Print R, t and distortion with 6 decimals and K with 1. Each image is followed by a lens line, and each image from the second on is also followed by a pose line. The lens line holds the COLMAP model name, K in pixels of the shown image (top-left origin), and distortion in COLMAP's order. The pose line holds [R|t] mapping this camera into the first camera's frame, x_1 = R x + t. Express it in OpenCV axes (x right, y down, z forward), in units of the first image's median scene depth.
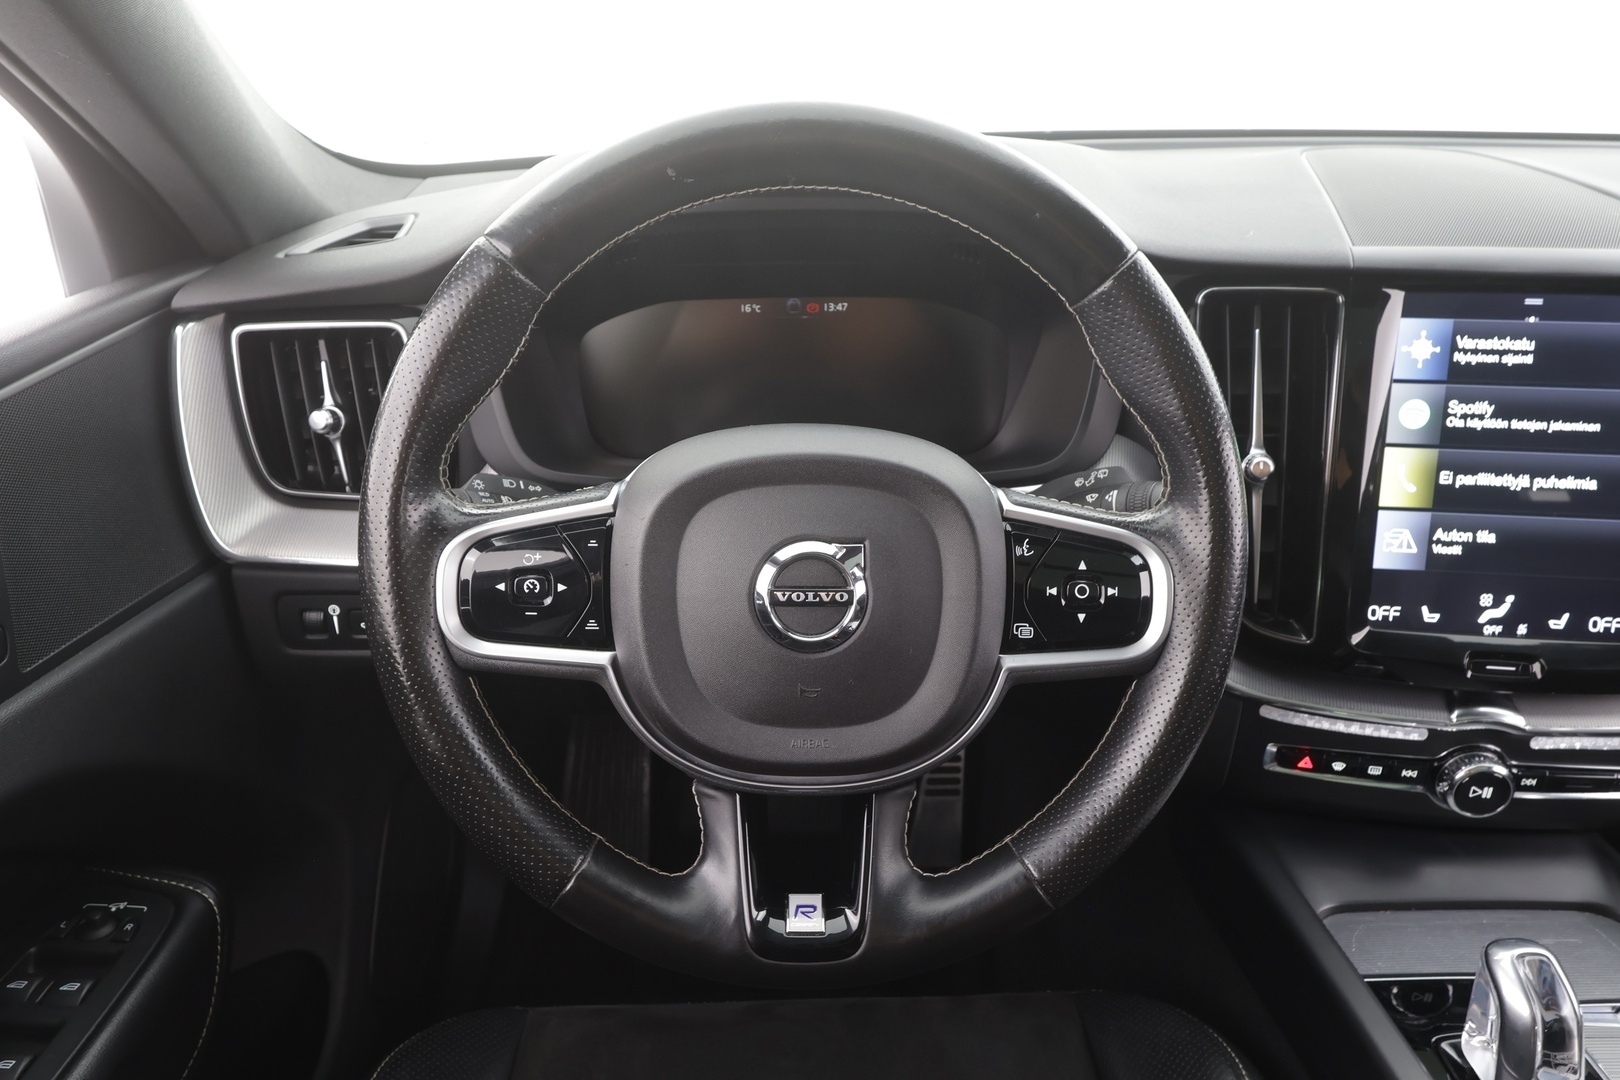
lens RADIAL K [[996.2, 0, 810.0], [0, 996.2, 540.0], [0, 0, 1]] dist [0.000732, 0.000847]
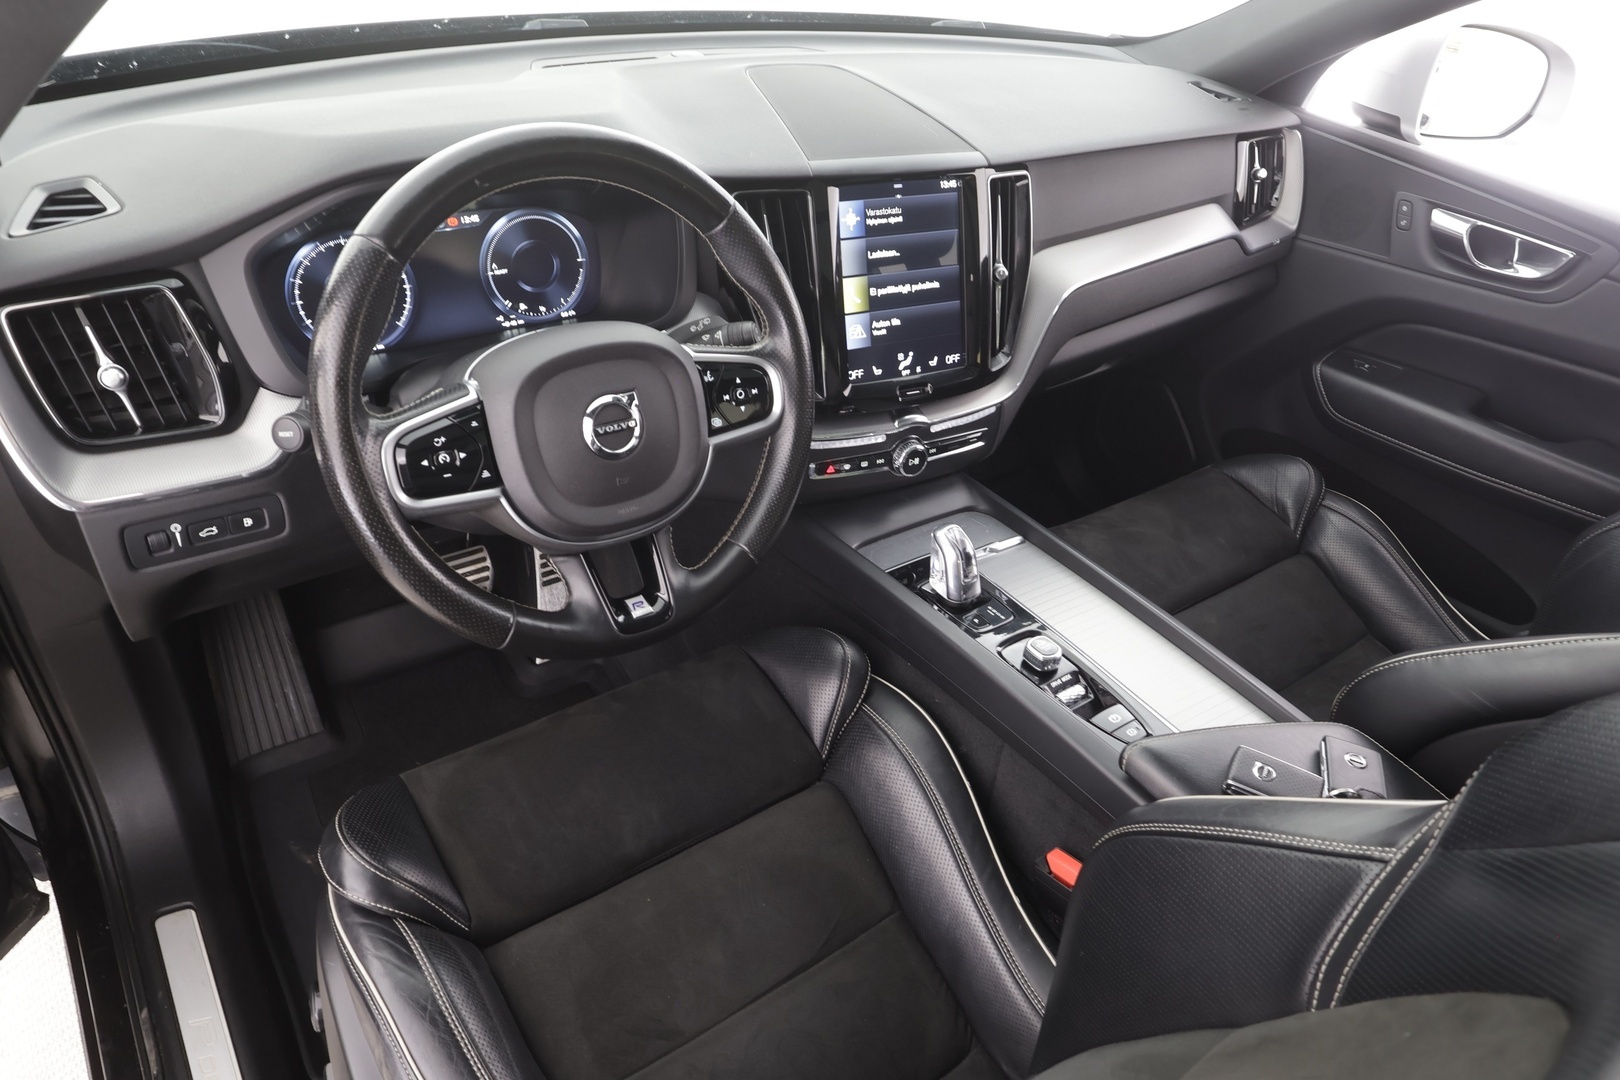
lens RADIAL K [[1064.0, 0, 815.2], [0, 1064.0, 534.7], [0, 0, 1]] dist [0.002616, 0.000394]
pose [[0.820120, -0.261505, 0.508938, -0.522691], [0.167895, 0.960283, 0.222865, -0.087253], [-0.547005, -0.097328, 0.831452, -0.558259]]
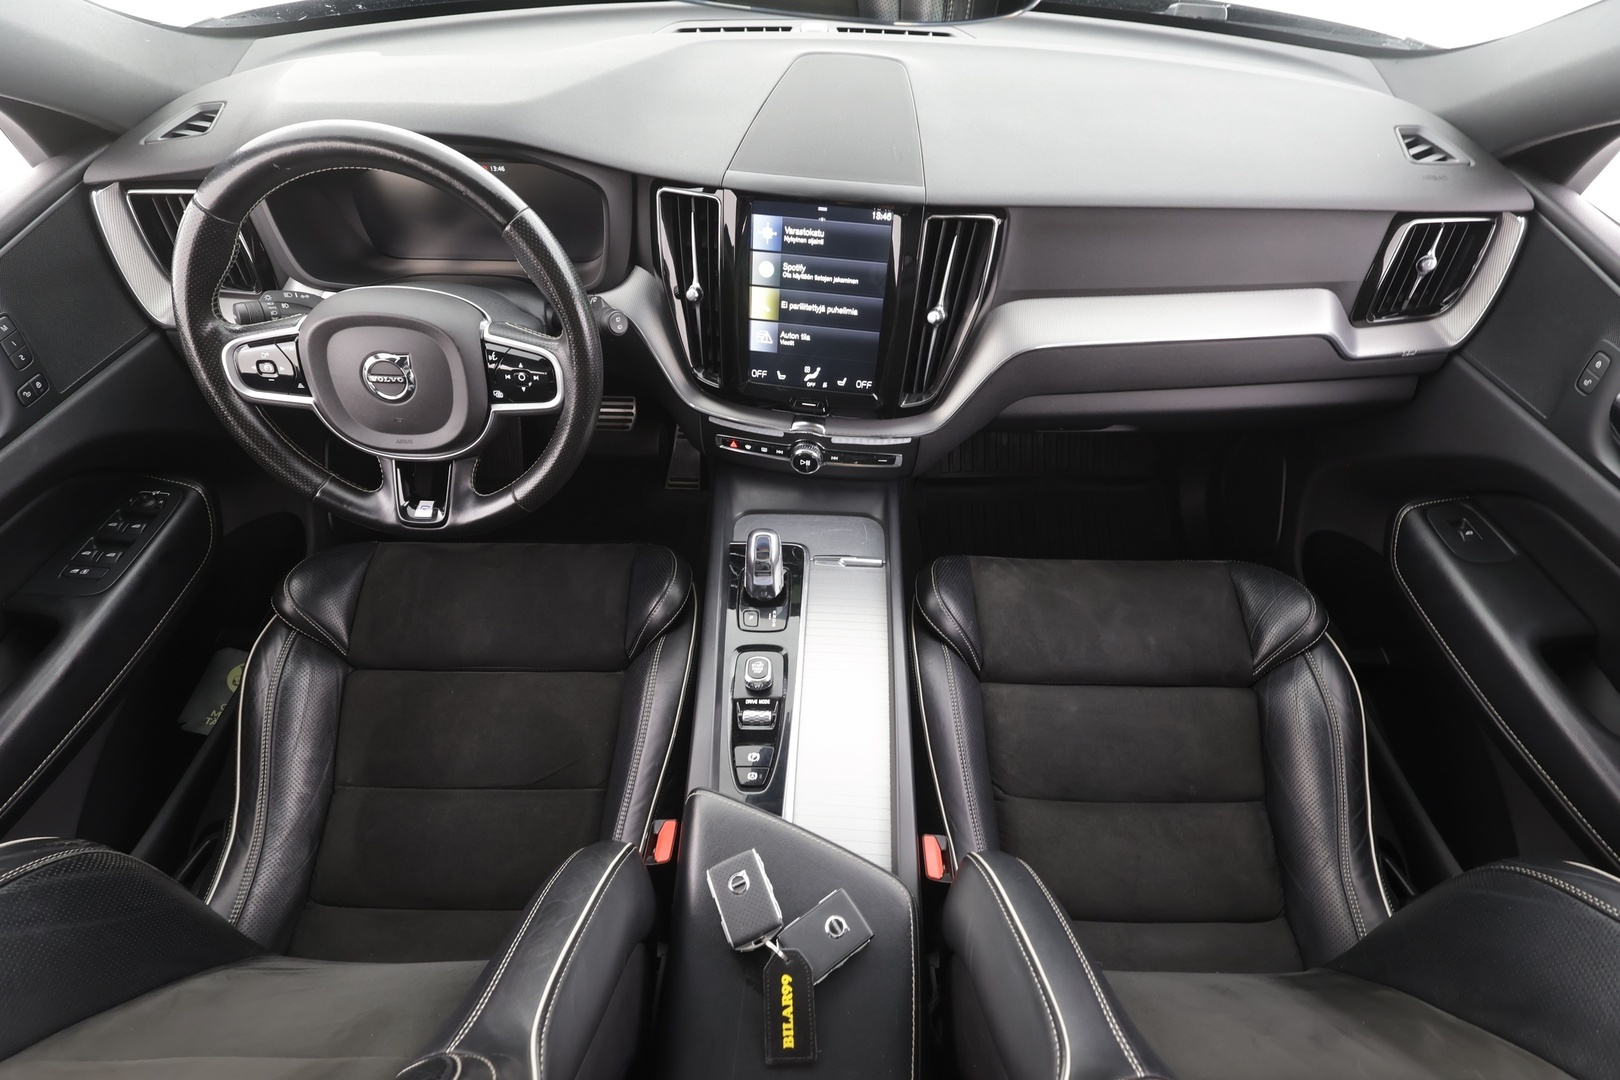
lens RADIAL K [[777.1, 0, 826.9], [0, 777.1, 543.9], [0, 0, 1]] dist [0.001199, 0.001144]
pose [[0.999388, 0.034686, -0.004599, 0.748586], [-0.029683, 0.910071, 0.413389, -0.265012], [0.018525, -0.412999, 0.910543, -0.542511]]
